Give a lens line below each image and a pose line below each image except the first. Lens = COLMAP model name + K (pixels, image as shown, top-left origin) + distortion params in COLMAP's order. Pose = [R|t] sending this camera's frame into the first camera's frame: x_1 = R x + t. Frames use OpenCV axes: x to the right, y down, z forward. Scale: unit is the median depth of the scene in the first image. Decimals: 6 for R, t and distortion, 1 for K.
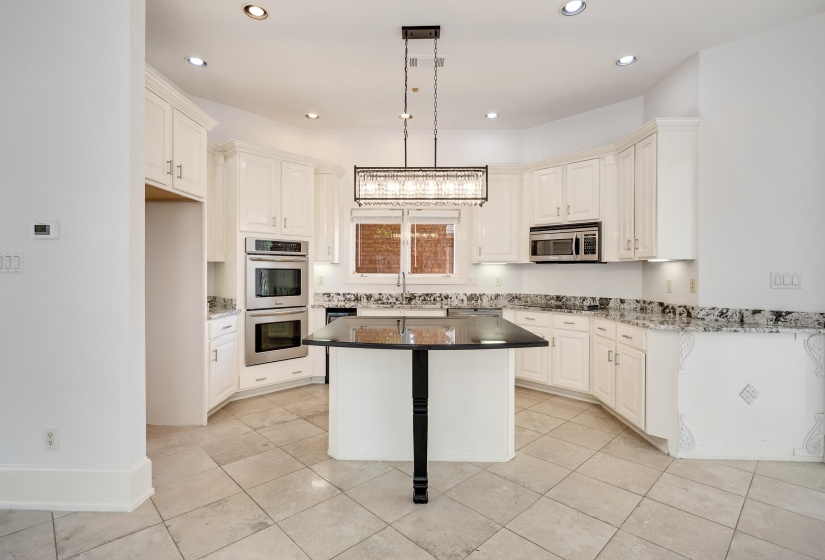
lens RADIAL K [[399.0, 0, 412.3], [0, 399.0, 272.1], [0, 0, 1]] dist [-0.000599, -0.000684]
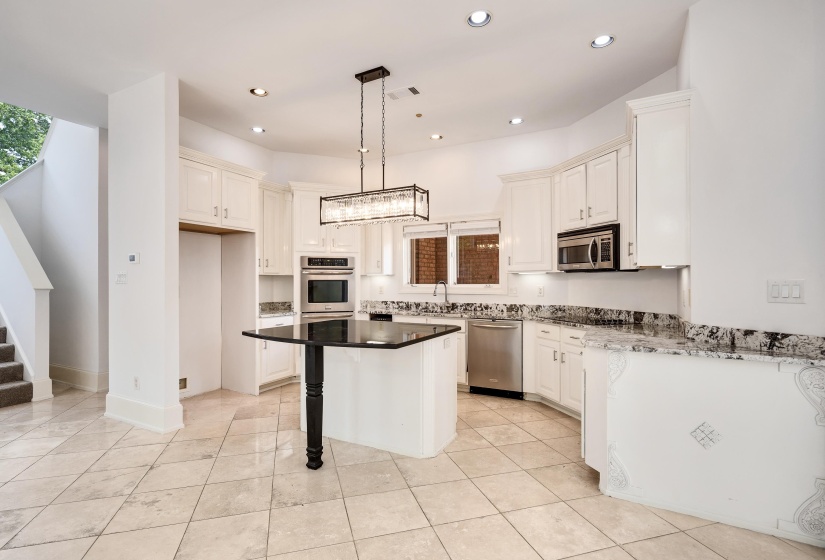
lens RADIAL K [[402.4, 0, 412.5], [0, 402.4, 280.0], [0, 0, 1]] dist [-0.001414, -0.000464]
pose [[0.887372, -0.007197, -0.460998, 0.491939], [0.003831, 0.999959, -0.008237, 0.002318], [0.461039, 0.005543, 0.887363, 0.018059]]
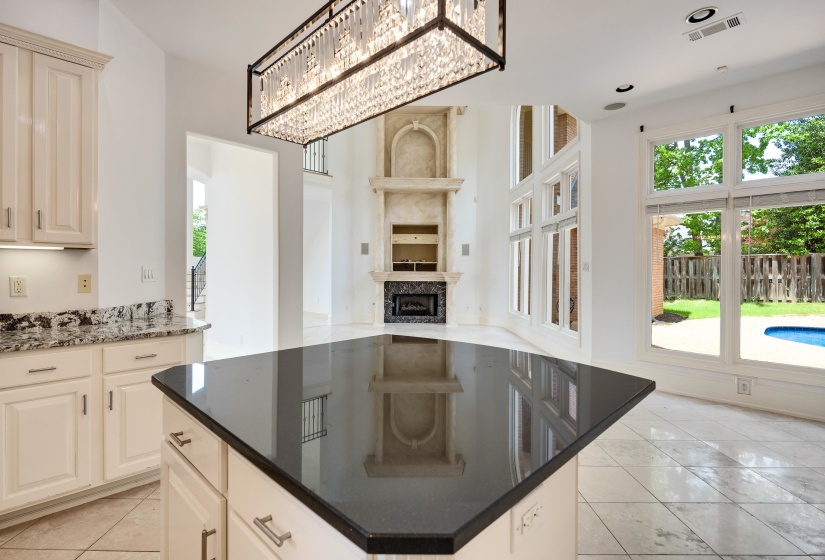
lens RADIAL K [[399.0, 0, 412.3], [0, 399.0, 272.1], [0, 0, 1]] dist [-0.000599, -0.000684]
pose [[-0.720520, -0.013745, 0.693298, -0.243102], [-0.008609, 0.999904, 0.010876, -0.001456], [-0.693380, 0.001867, -0.720569, 0.944684]]
